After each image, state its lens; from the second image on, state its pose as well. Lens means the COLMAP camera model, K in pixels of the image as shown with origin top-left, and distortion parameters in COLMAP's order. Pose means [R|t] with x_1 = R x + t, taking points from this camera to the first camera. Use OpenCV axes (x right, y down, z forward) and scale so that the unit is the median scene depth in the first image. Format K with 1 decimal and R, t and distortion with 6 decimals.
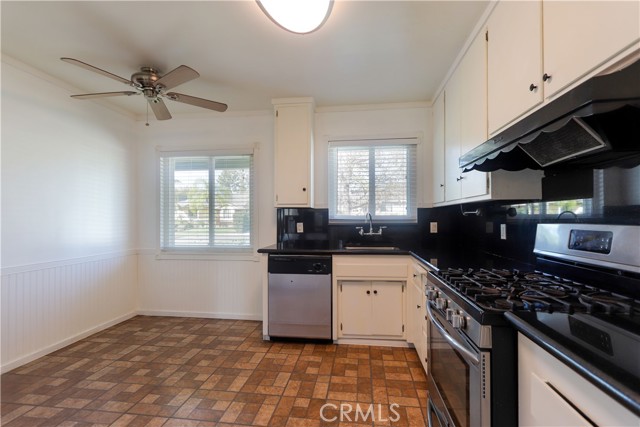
lens RADIAL K [[320.0, 0, 347.3], [0, 320.0, 217.4], [0, 0, 1]] dist [-0.001224, -0.000066]
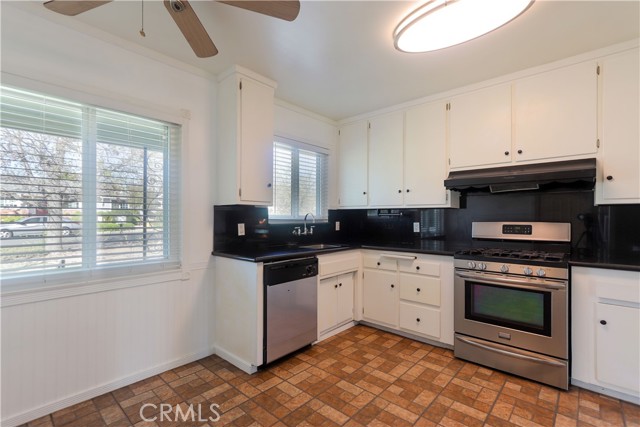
lens RADIAL K [[291.3, 0, 347.8], [0, 291.3, 216.5], [0, 0, 1]] dist [0.002209, 0.000249]
pose [[0.544850, 0.006319, 0.838509, -0.755732], [-0.005004, 0.999978, -0.004283, 0.000511], [-0.838518, -0.001862, 0.544870, 0.429638]]
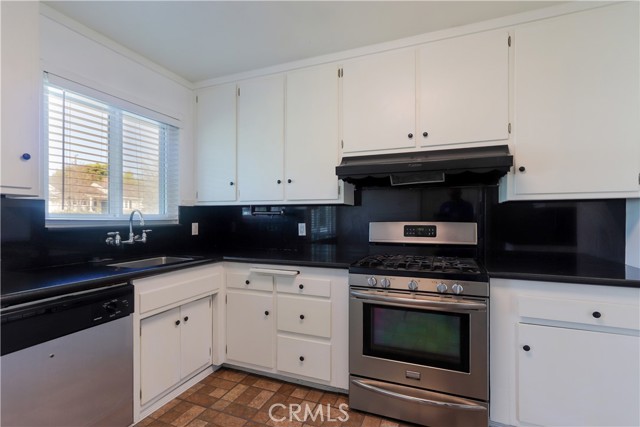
lens RADIAL K [[290.8, 0, 329.8], [0, 290.8, 217.3], [0, 0, 1]] dist [0.000940, 0.000329]
pose [[0.274835, 0.003186, 0.961486, -0.466227], [-0.002162, 0.999994, -0.002695, 0.001841], [-0.961489, -0.001338, 0.274841, 0.504987]]
